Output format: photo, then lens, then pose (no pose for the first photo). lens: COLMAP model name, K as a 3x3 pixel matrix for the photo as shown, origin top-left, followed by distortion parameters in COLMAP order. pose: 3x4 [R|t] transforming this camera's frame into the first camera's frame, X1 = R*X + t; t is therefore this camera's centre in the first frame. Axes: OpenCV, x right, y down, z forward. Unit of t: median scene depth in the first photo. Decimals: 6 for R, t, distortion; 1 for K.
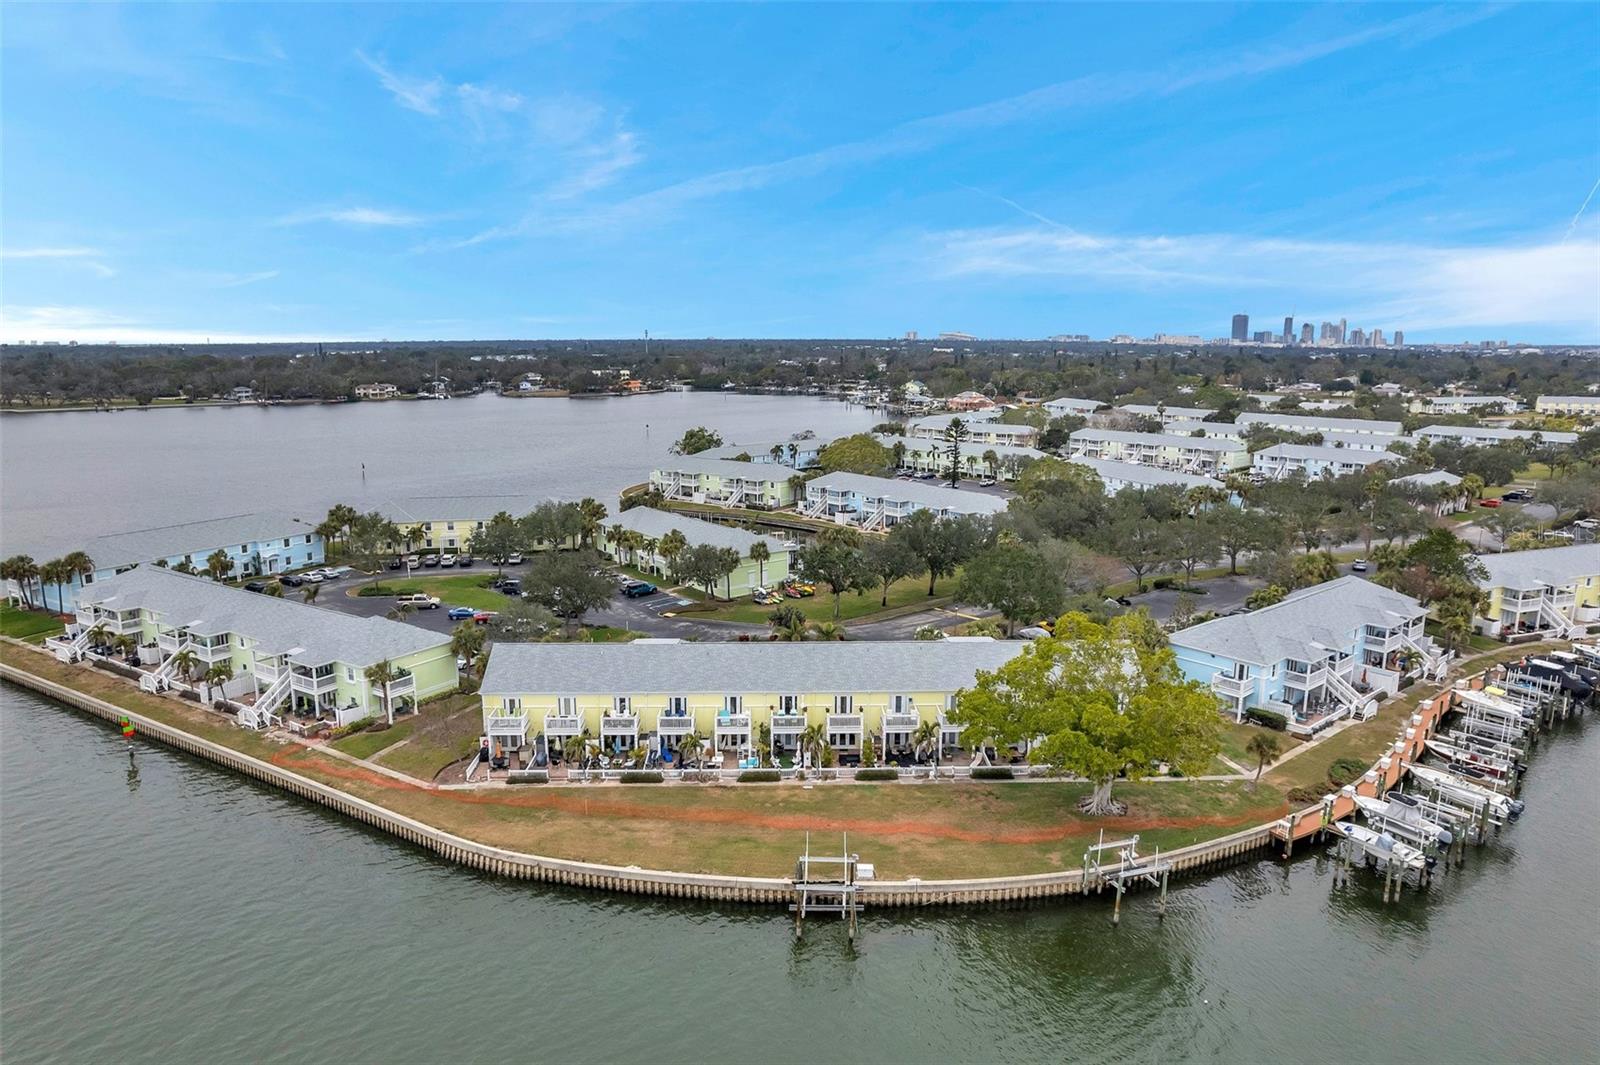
lens RADIAL K [[1034.2, 0, 794.7], [0, 1034.2, 532.4], [0, 0, 1]] dist [-0.080954, 0.074429]
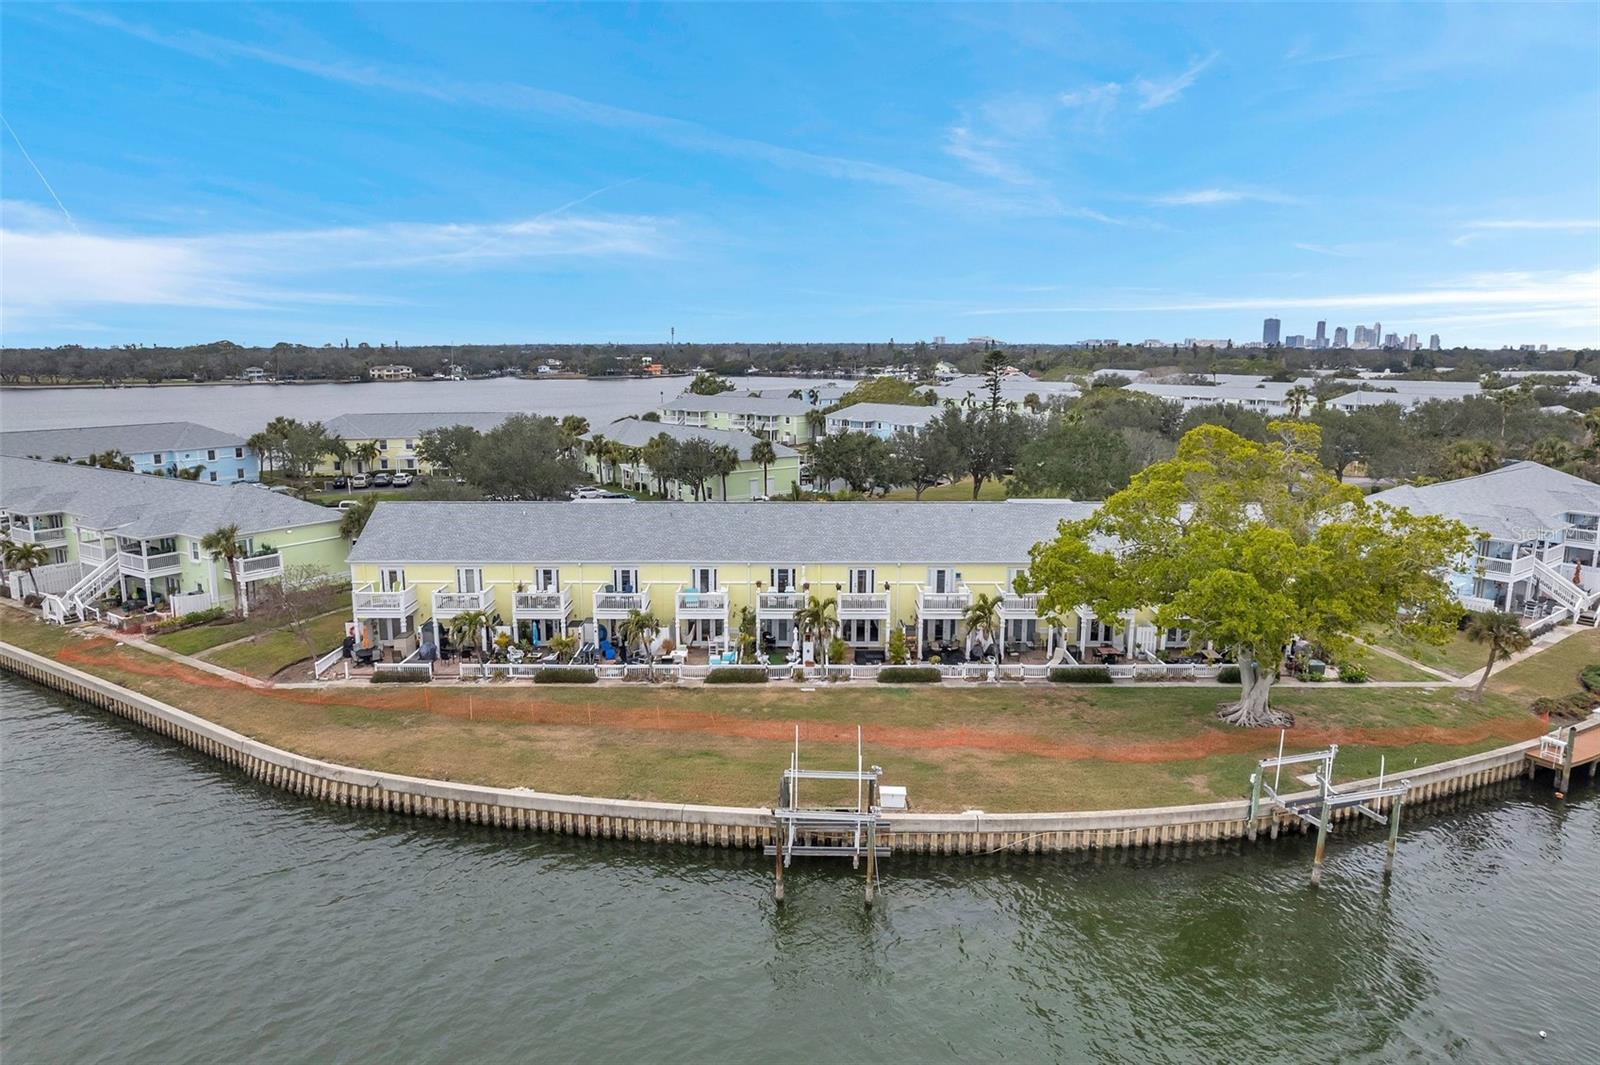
lens RADIAL K [[1034.2, 0, 794.7], [0, 1034.2, 532.4], [0, 0, 1]] dist [-0.080954, 0.074429]
pose [[0.999654, 0.005372, -0.025734, 0.020691], [-0.005449, 0.999981, -0.002933, 0.143543], [0.025717, 0.003072, 0.999665, 0.316715]]
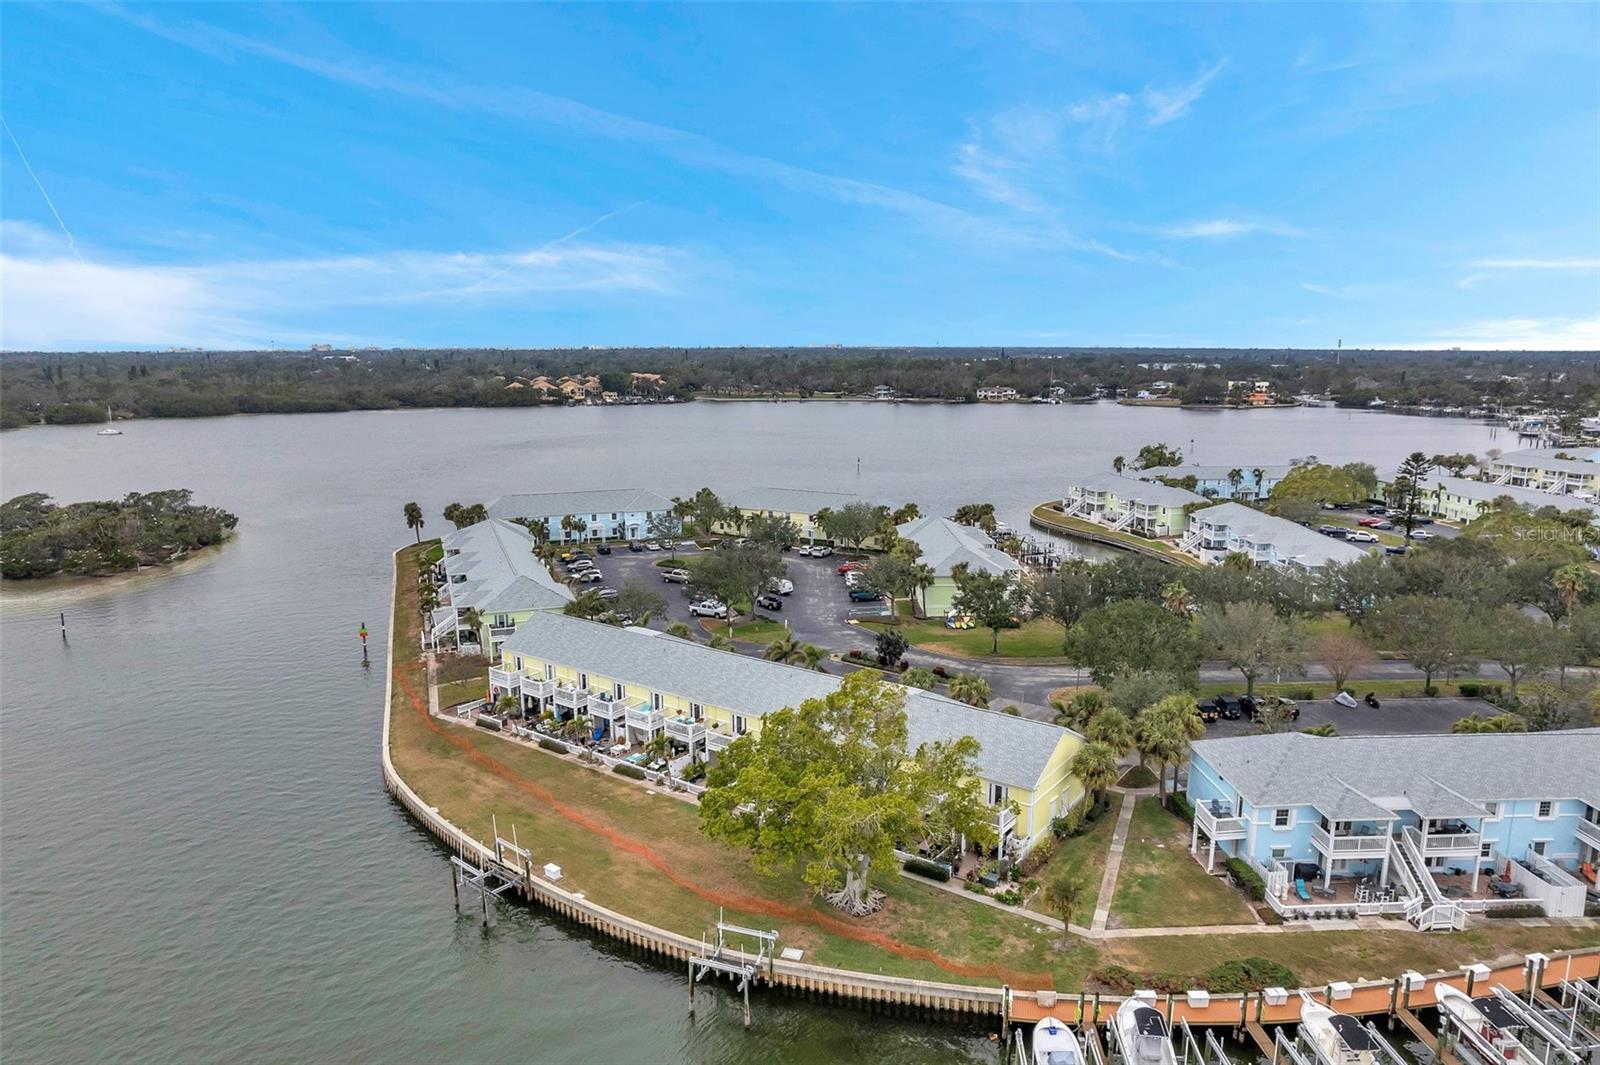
lens RADIAL K [[1026.7, 0, 806.4], [0, 1026.7, 541.2], [0, 0, 1]] dist [-0.079741, 0.067846]
pose [[0.802919, 0.112557, -0.585365, 0.680280], [-0.110806, 0.993078, 0.038966, -0.052254], [0.585699, 0.033575, 0.809833, 0.264476]]
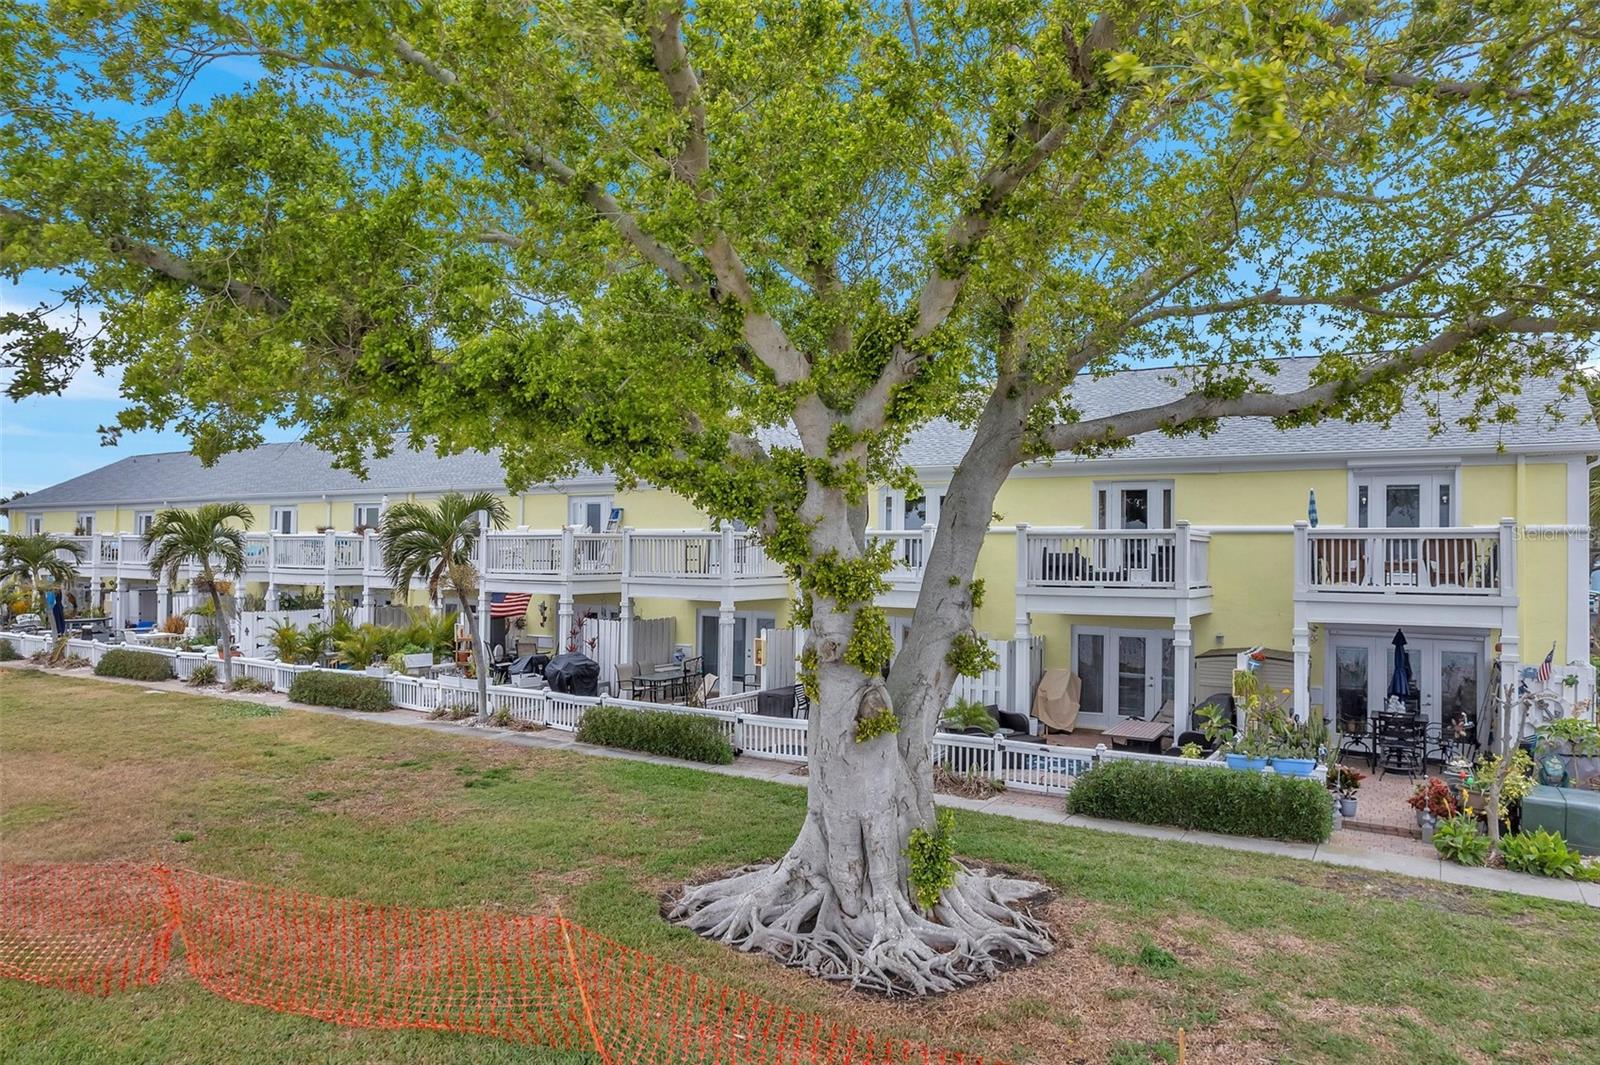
lens RADIAL K [[1034.2, 0, 794.7], [0, 1034.2, 532.4], [0, 0, 1]] dist [-0.080954, 0.074429]
pose [[0.840619, -0.008774, -0.541556, 0.340991], [-0.107205, 0.977392, -0.182241, 0.228501], [0.530912, 0.211253, 0.820673, 0.818980]]
